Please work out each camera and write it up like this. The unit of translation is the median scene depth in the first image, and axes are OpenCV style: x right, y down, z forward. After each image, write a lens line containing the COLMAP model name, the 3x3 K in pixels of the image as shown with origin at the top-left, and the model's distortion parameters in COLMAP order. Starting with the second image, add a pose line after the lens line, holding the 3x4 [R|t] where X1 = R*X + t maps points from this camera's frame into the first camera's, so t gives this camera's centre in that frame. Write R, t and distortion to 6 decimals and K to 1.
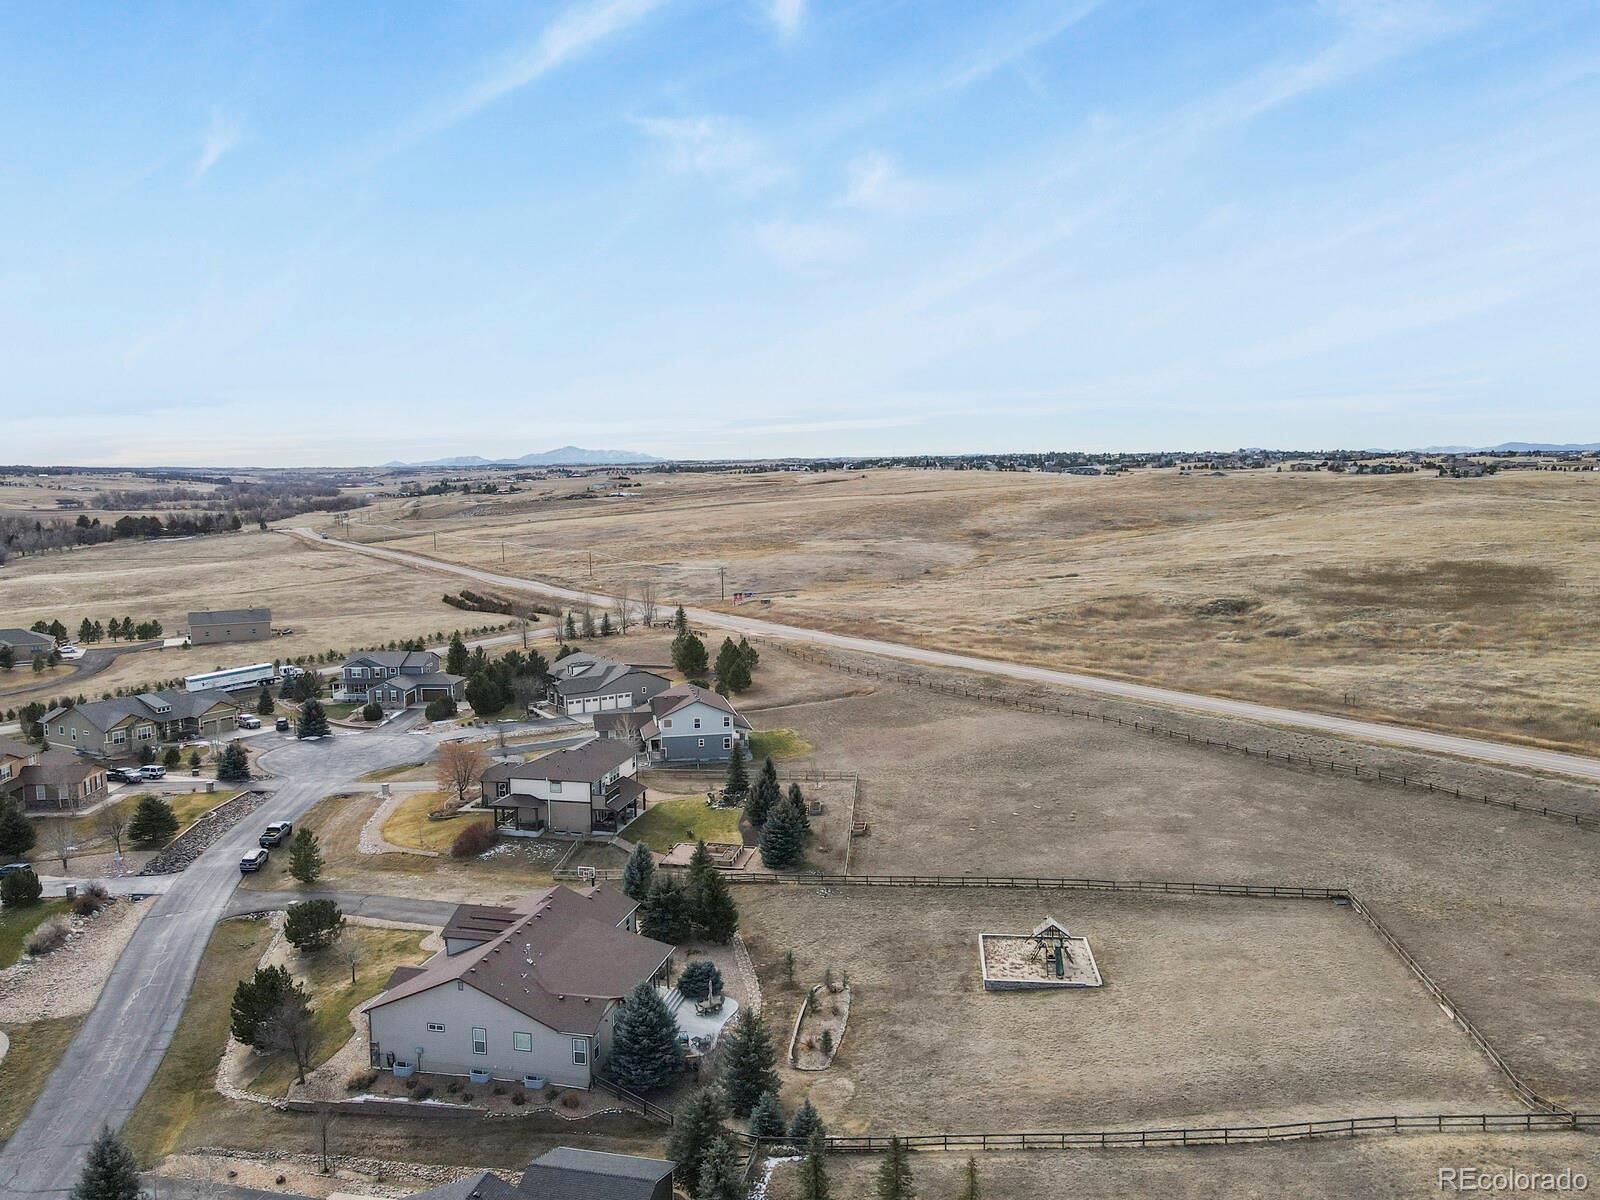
lens RADIAL K [[1179.1, 0, 800.0], [0, 1179.1, 600.0], [0, 0, 1]] dist [0.012247, 0.014177]
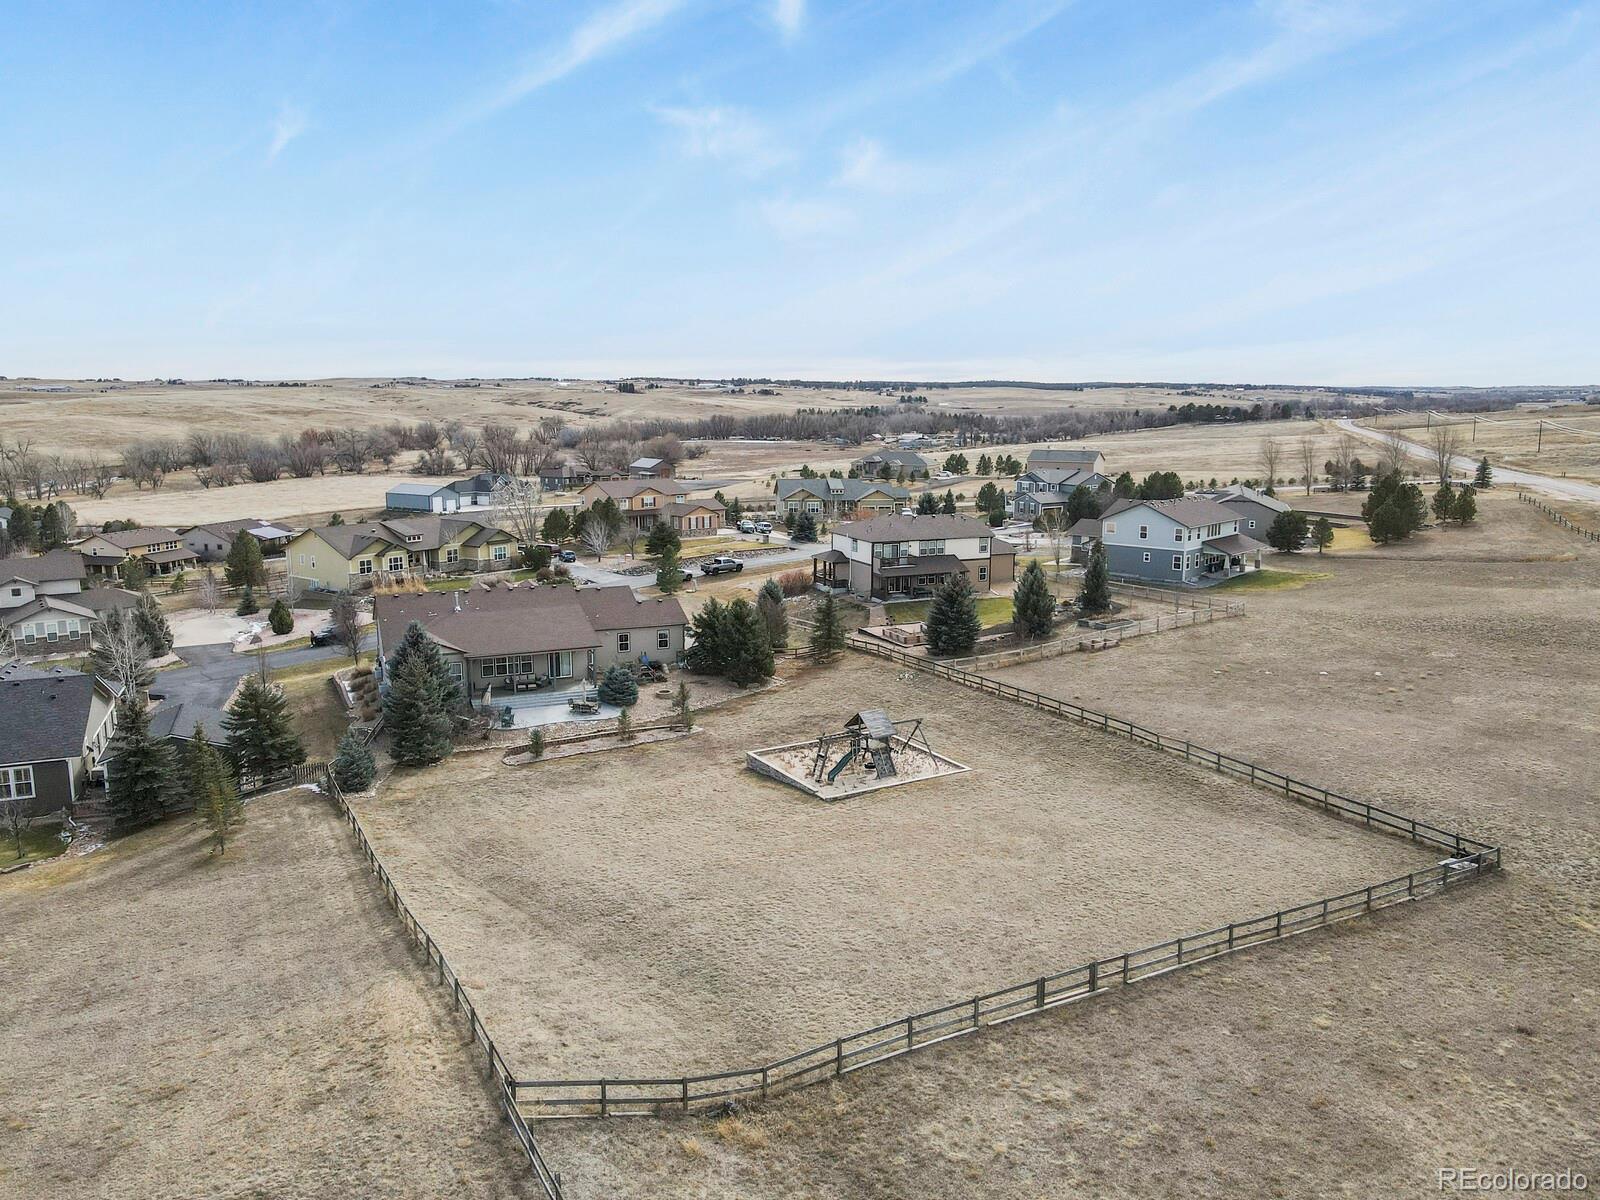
lens RADIAL K [[1175.8, 0, 800.0], [0, 1175.8, 600.0], [0, 0, 1]] dist [-0.003403, 0.039754]
pose [[0.579416, 0.145261, -0.801983, 0.423769], [-0.094404, 0.989328, 0.110989, 0.083538], [0.809546, 0.011401, 0.586945, 0.343933]]
